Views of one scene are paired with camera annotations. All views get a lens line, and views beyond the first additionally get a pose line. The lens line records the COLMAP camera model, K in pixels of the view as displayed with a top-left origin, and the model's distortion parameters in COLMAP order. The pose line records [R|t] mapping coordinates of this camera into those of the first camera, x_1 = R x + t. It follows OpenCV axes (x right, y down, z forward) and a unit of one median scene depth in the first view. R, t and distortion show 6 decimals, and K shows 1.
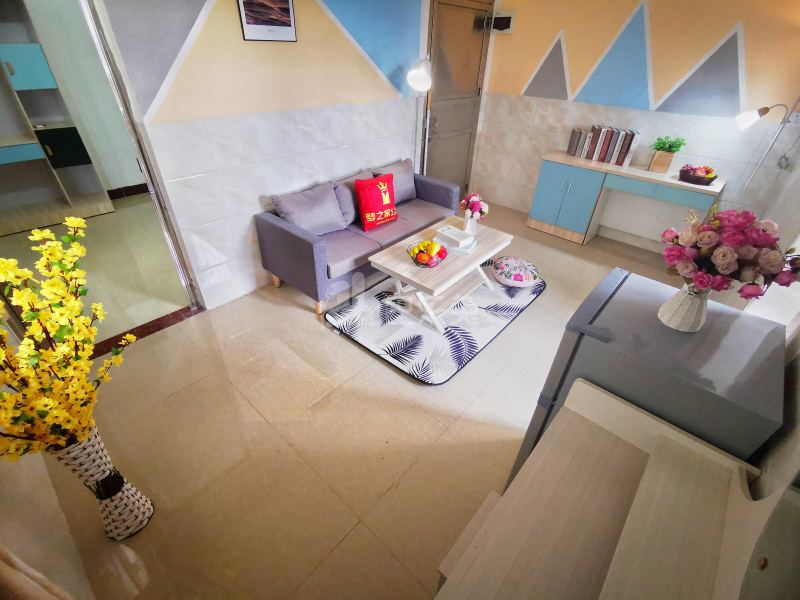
lens RADIAL K [[366.8, 0, 400.0], [0, 366.8, 300.0], [0, 0, 1]] dist [0.001332, 0.000502]
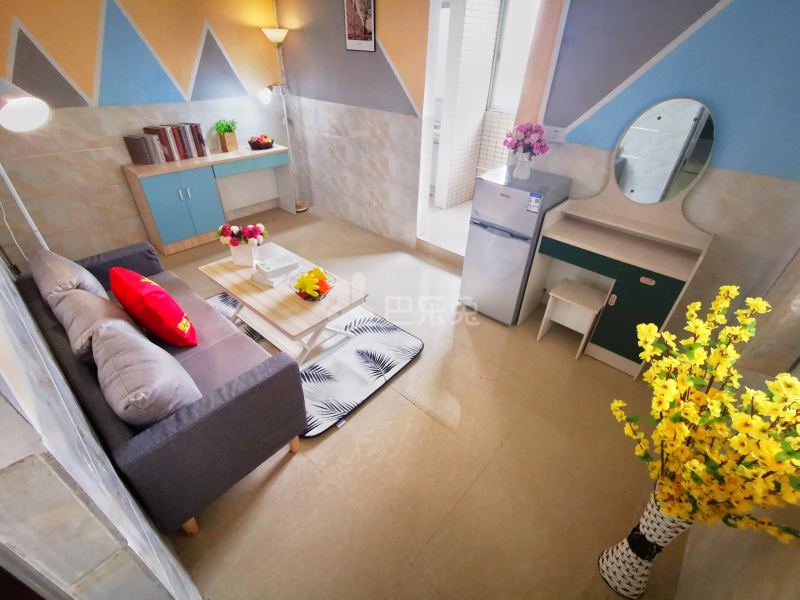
lens RADIAL K [[366.8, 0, 400.0], [0, 366.8, 300.0], [0, 0, 1]] dist [0.001332, 0.000502]
pose [[-0.002434, -0.593930, 0.804513, -0.528481], [0.546295, 0.673066, 0.498542, -0.340365], [-0.837589, 0.440715, 0.322823, 0.420229]]
